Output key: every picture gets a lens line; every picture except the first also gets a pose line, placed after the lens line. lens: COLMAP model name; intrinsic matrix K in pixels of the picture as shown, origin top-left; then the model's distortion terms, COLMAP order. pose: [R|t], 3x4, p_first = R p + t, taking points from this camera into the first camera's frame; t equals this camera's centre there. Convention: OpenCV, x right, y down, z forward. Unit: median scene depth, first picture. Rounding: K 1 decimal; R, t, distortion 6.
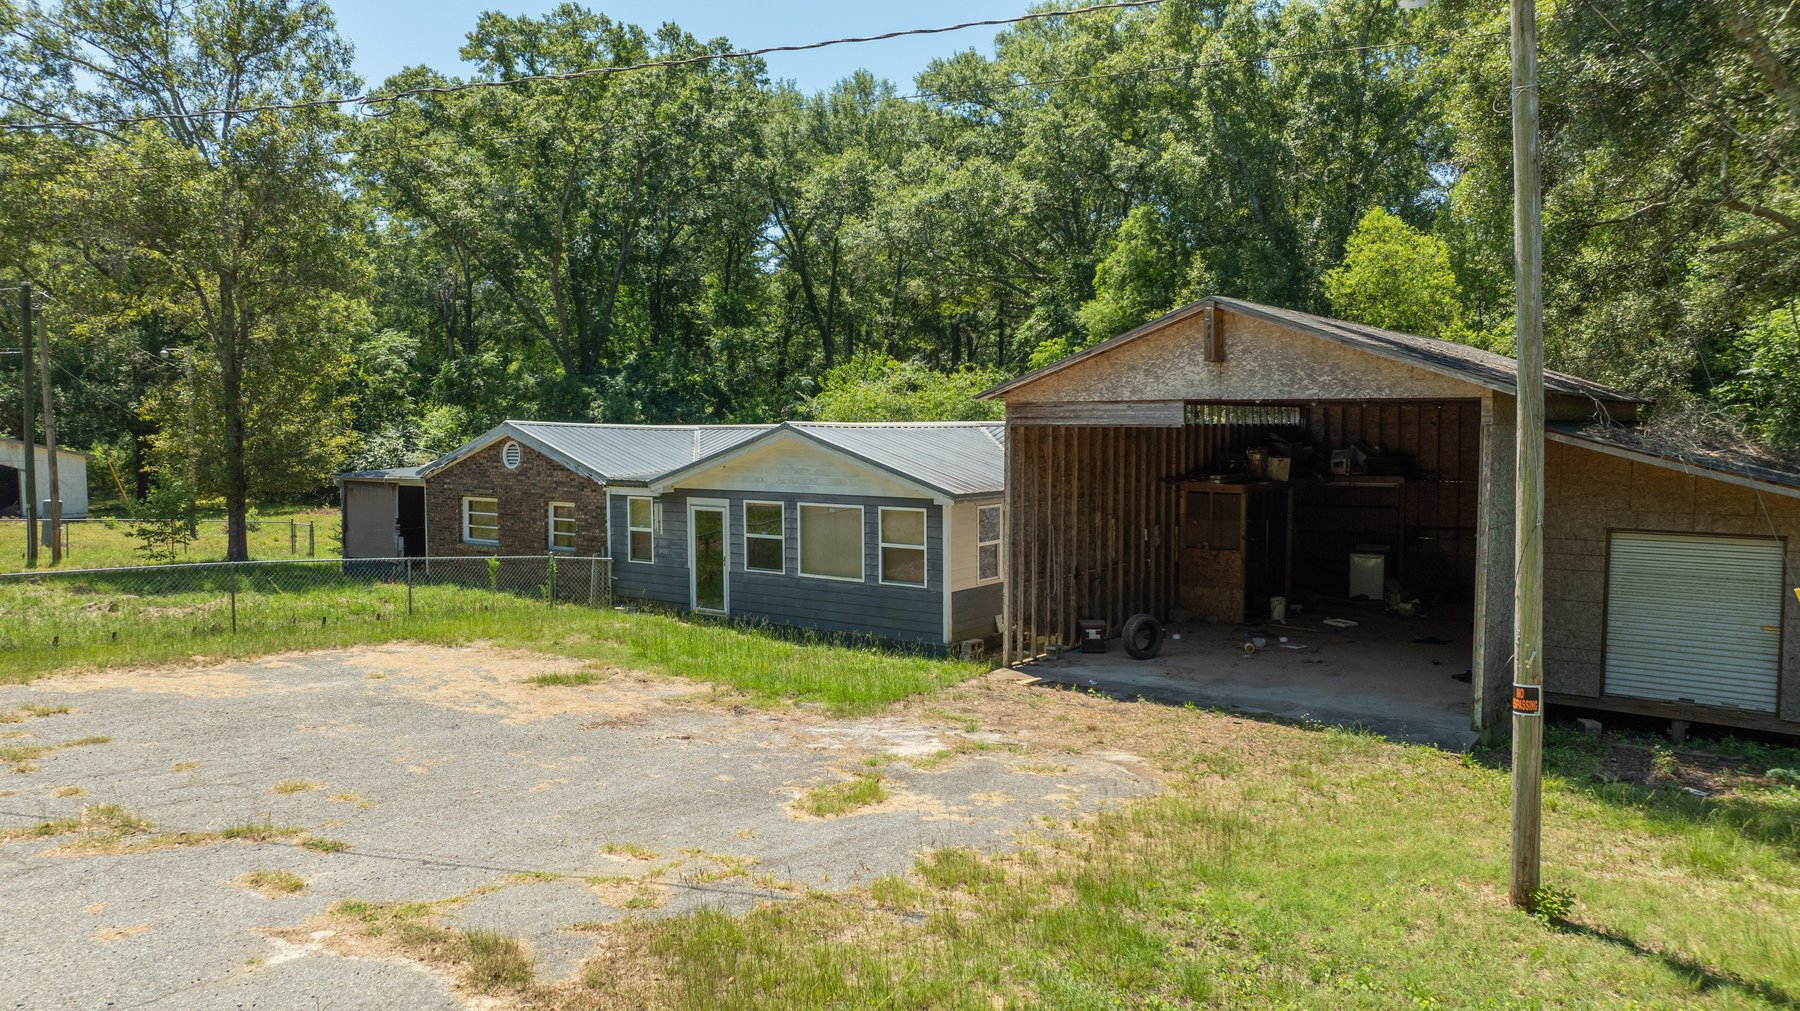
lens RADIAL K [[1270.5, 0, 898.0], [0, 1270.5, 506.2], [0, 0, 1]] dist [-0.029591, 0.020529]
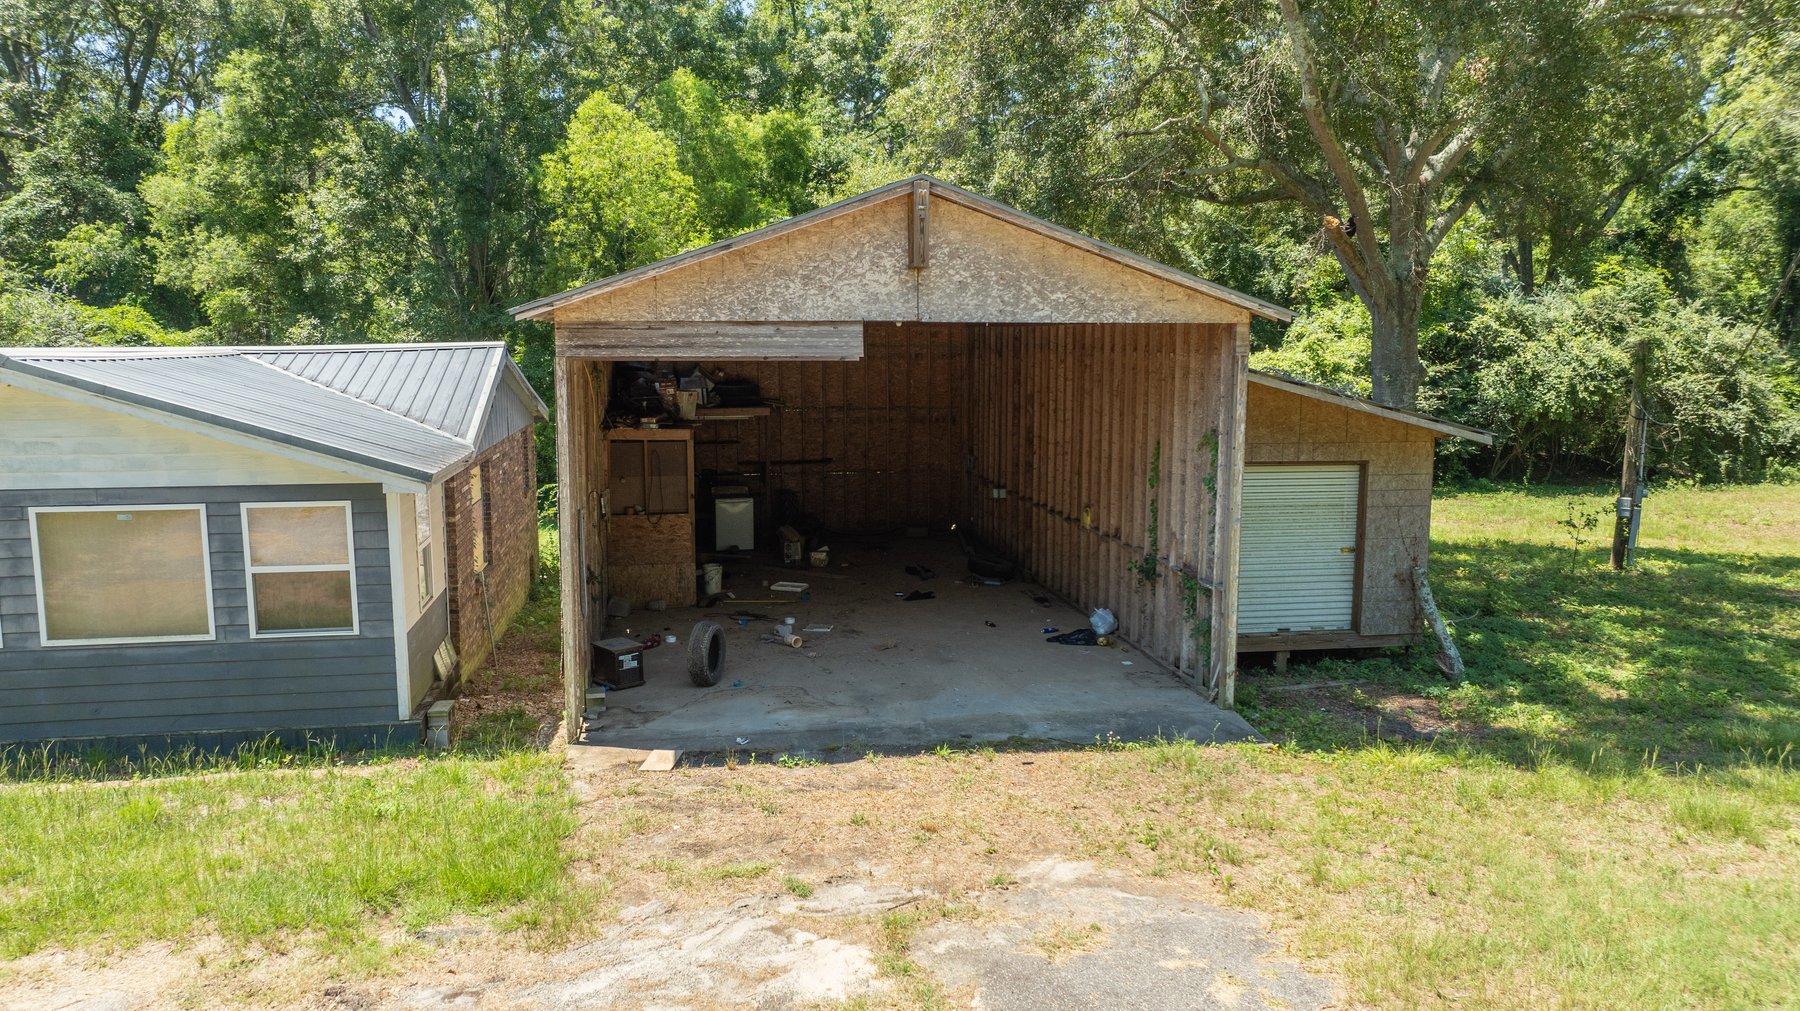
lens RADIAL K [[1270.5, 0, 903.0], [0, 1270.5, 499.5], [0, 0, 1]] dist [-0.029591, 0.020529]
pose [[0.674526, -0.092386, 0.732447, -0.287484], [0.045863, 0.995466, 0.083326, -0.044049], [-0.736825, -0.022613, 0.675706, 0.516704]]
